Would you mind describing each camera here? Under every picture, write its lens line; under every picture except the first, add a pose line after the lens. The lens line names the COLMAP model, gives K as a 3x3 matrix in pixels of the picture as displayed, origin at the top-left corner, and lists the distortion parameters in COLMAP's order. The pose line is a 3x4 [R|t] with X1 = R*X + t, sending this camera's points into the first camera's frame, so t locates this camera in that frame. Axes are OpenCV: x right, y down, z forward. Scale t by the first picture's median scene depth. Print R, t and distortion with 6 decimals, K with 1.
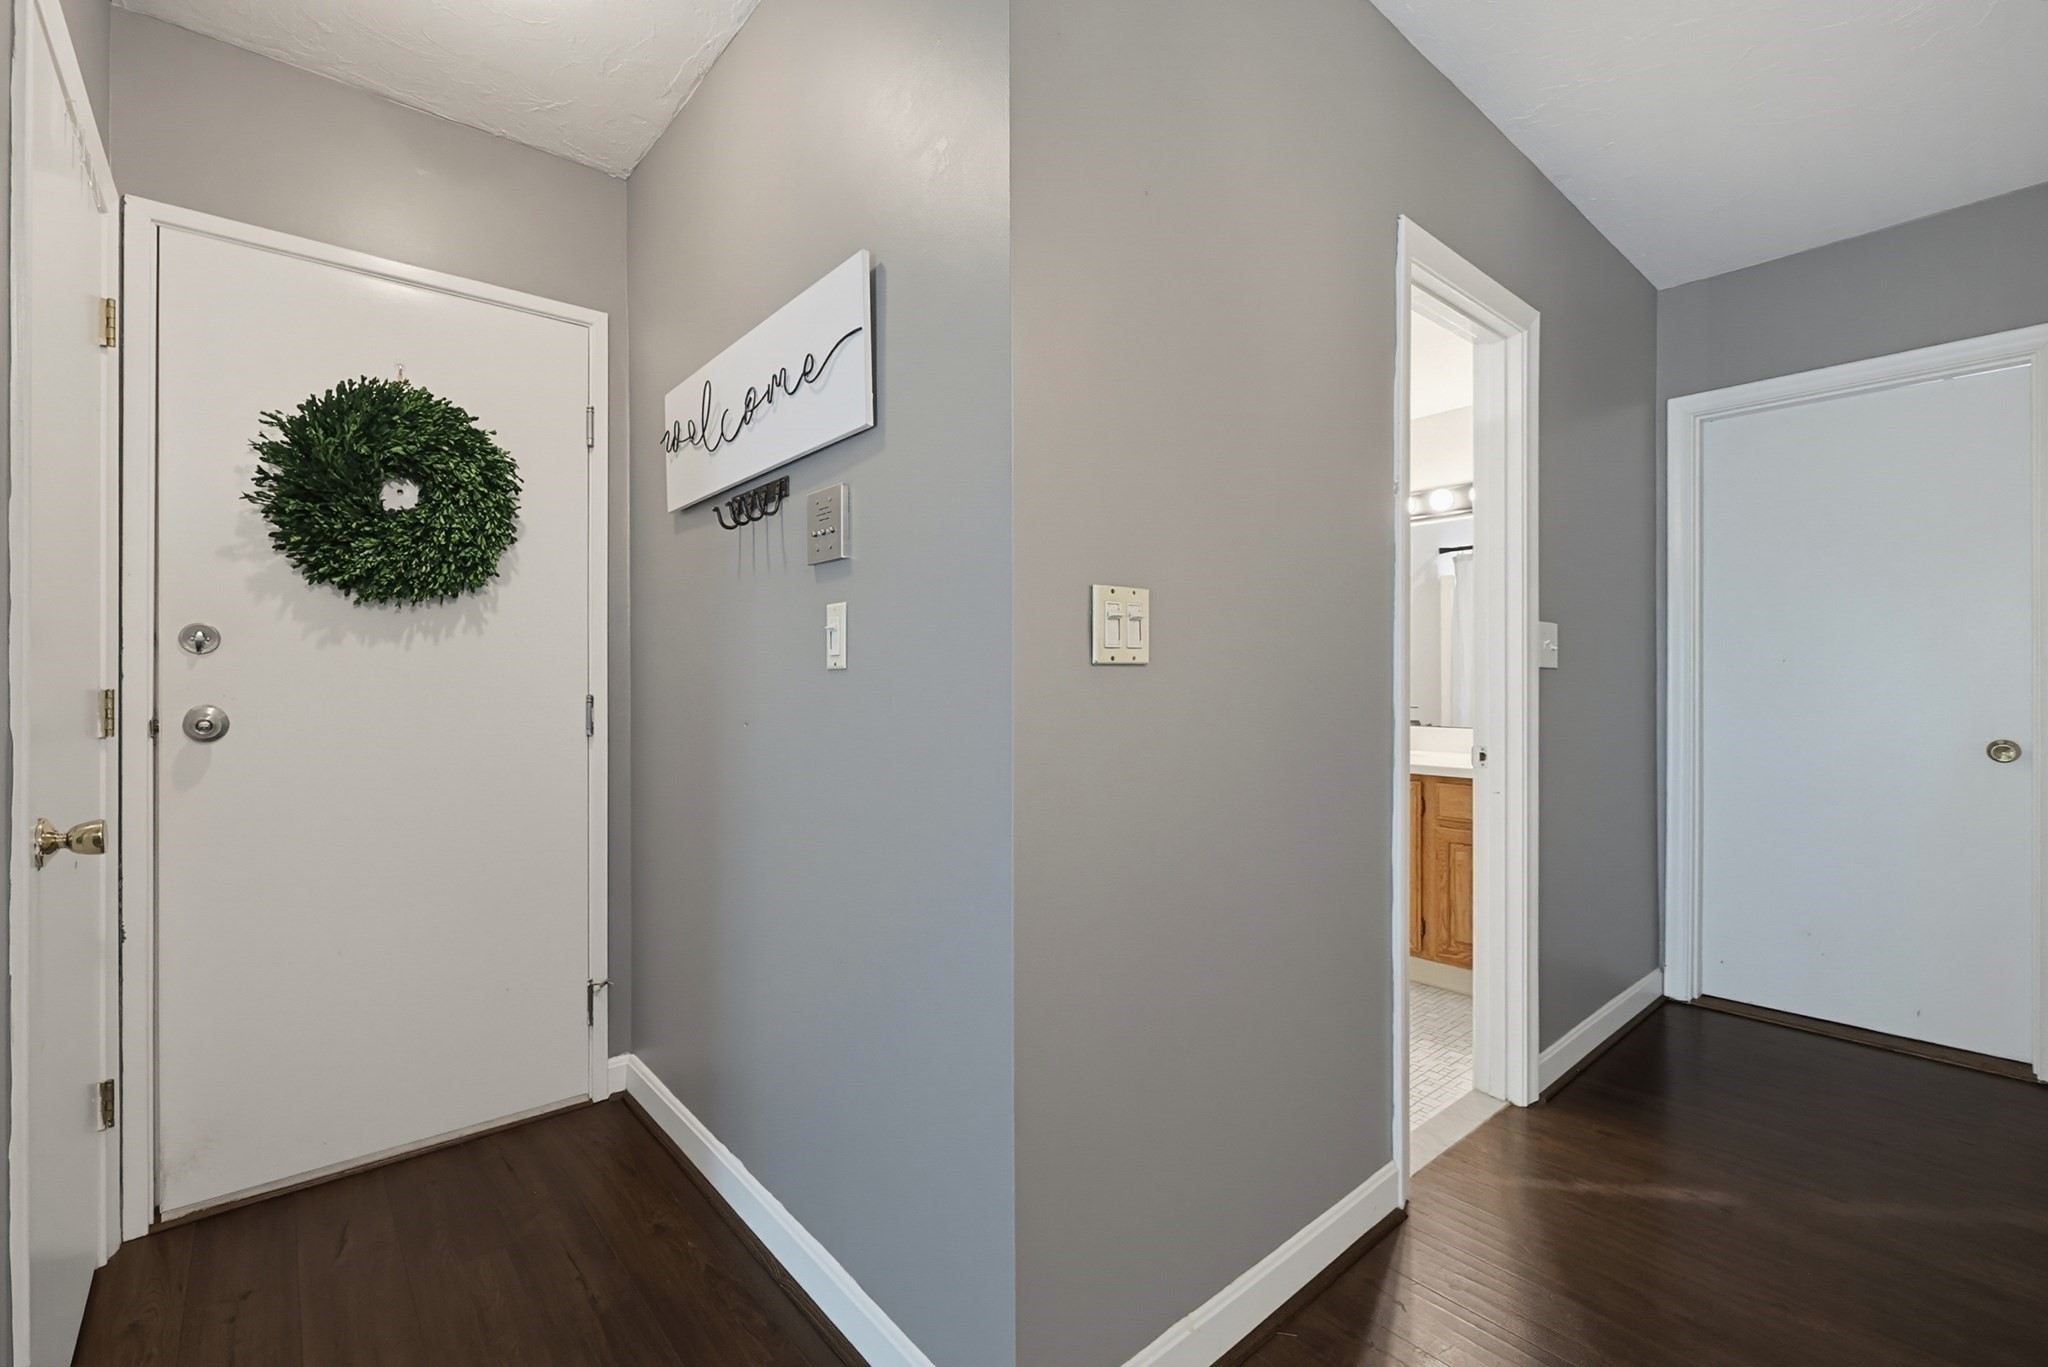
lens RADIAL K [[877.7, 0, 1020.6], [0, 877.7, 673.4], [0, 0, 1]] dist [0.003745, -0.002900]
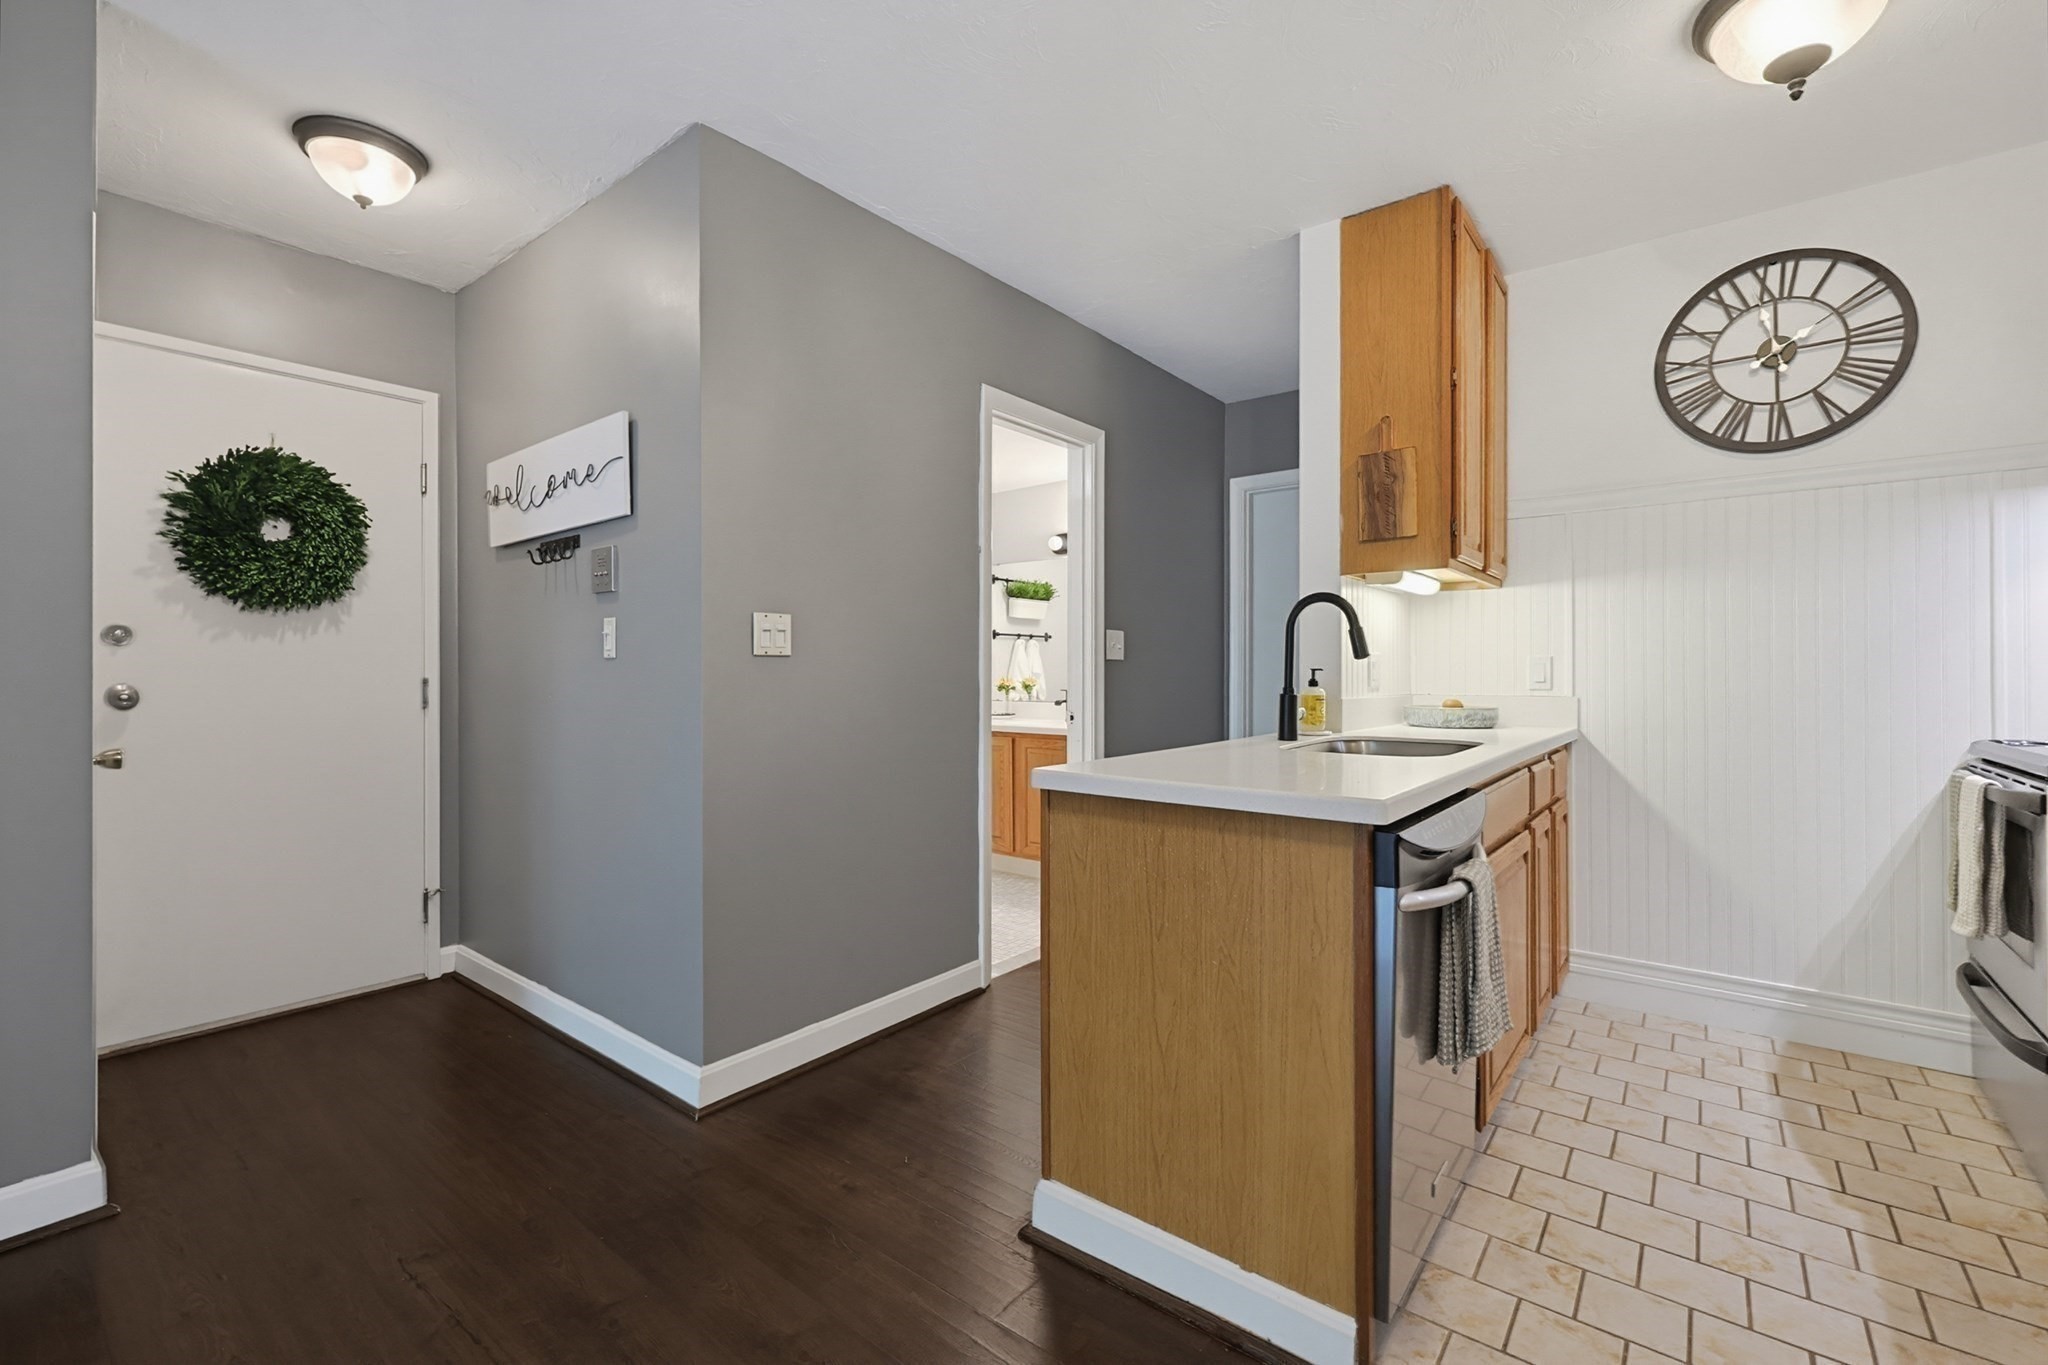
lens RADIAL K [[877.7, 0, 1027.7], [0, 877.7, 673.7], [0, 0, 1]] dist [0.003745, -0.002900]
pose [[0.982016, 0.000775, 0.188799, 0.189859], [-0.002336, 0.999965, 0.008042, 0.006989], [-0.188786, -0.008338, 0.981983, -0.580268]]
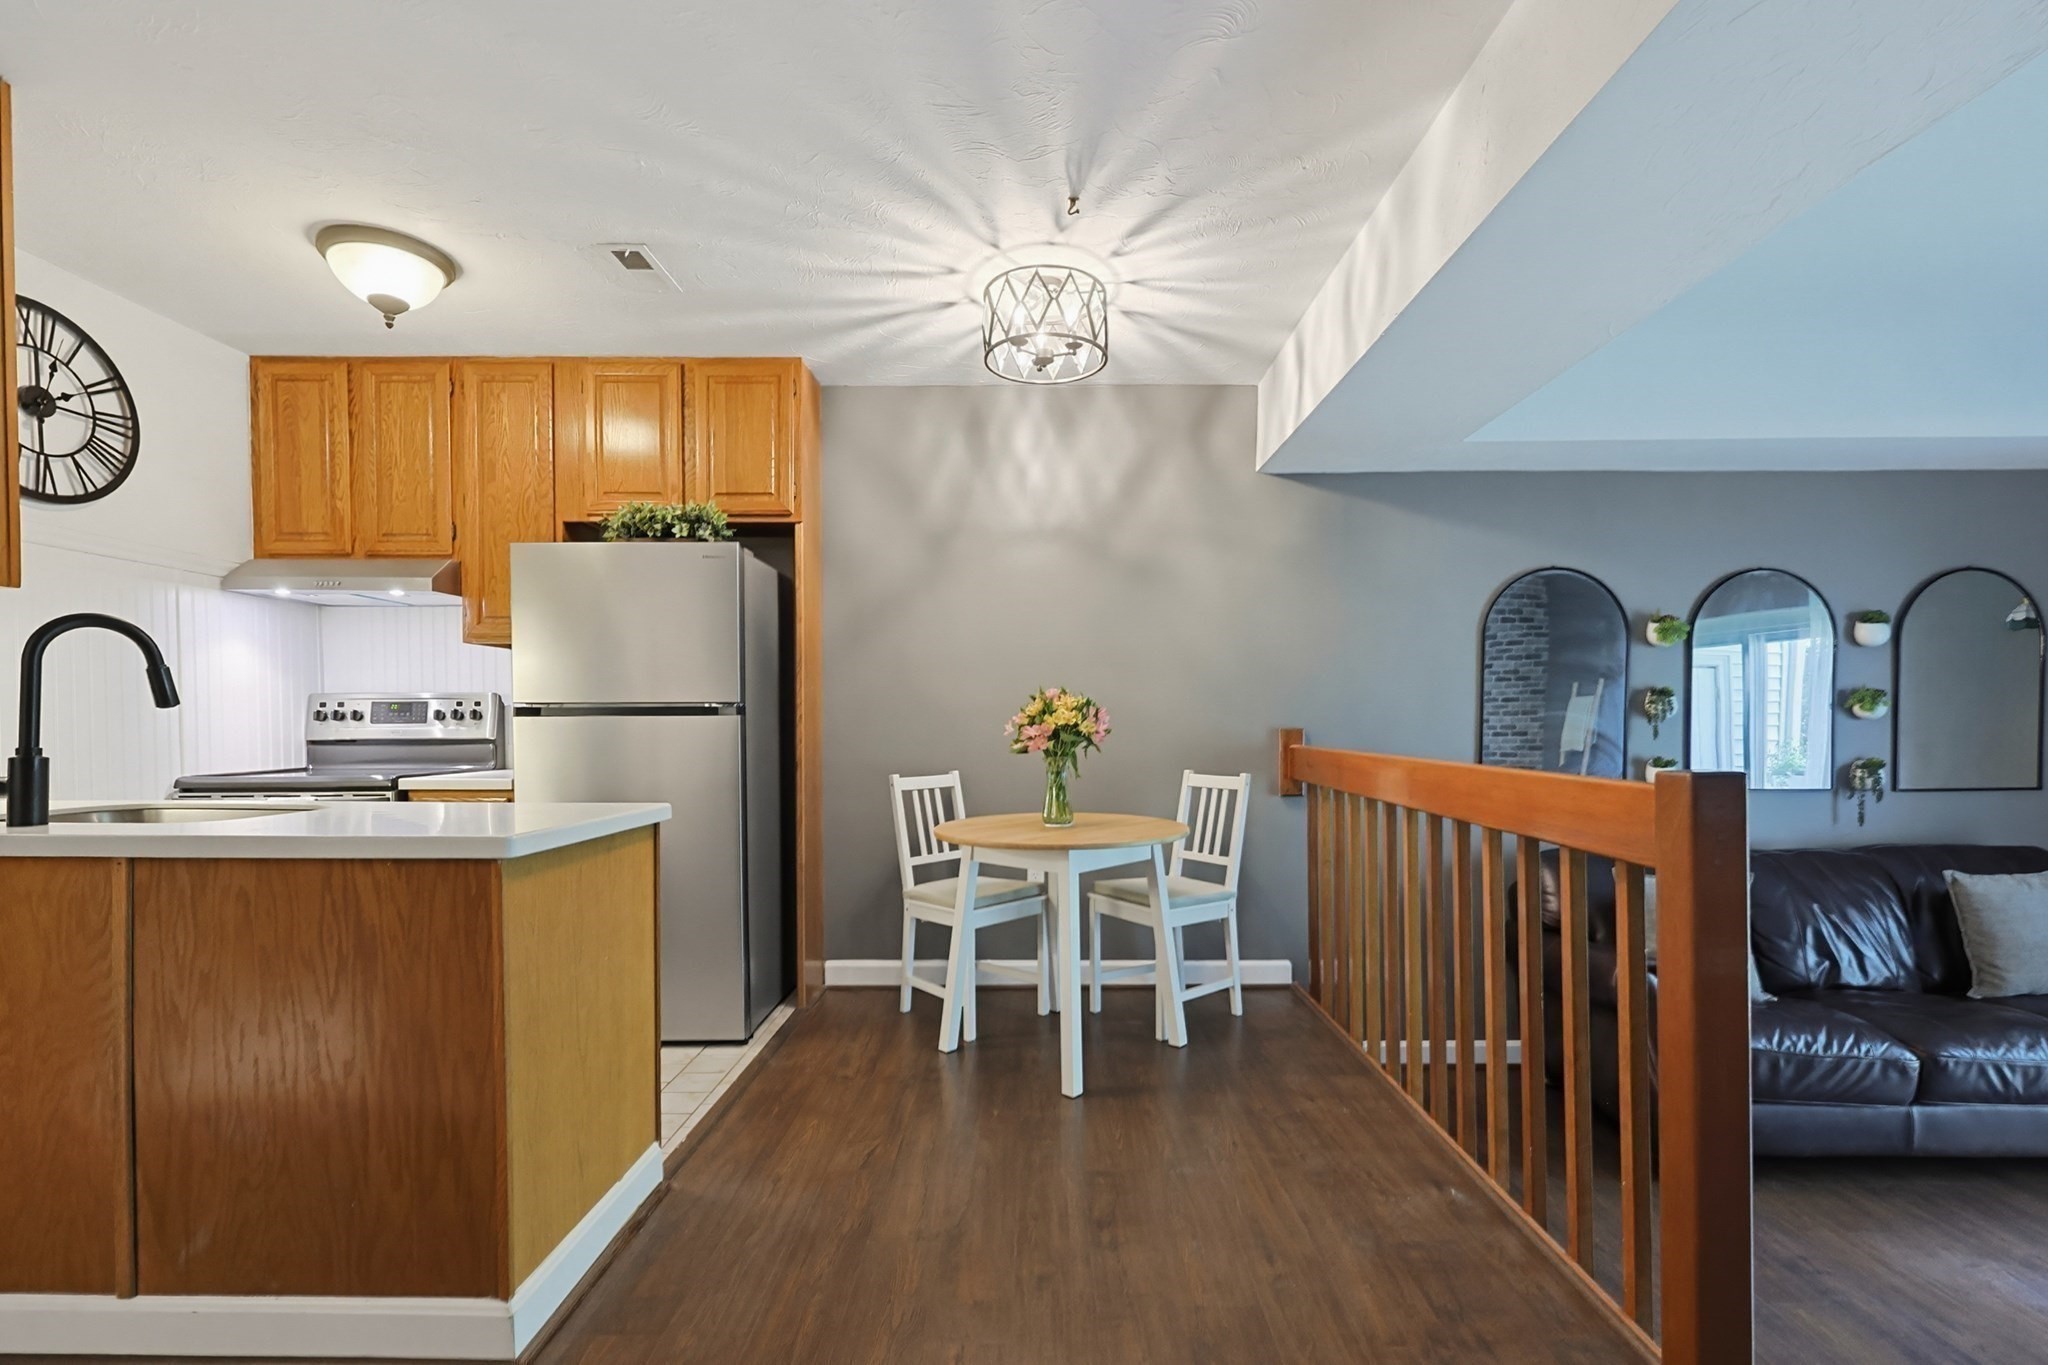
lens RADIAL K [[877.7, 0, 1036.3], [0, 877.7, 754.4], [0, 0, 1]] dist [0.003745, -0.002900]
pose [[-0.753754, -0.021425, 0.656807, -0.465708], [-0.004838, 0.999622, 0.027055, 0.016954], [-0.657139, 0.017215, -0.753573, 0.535861]]
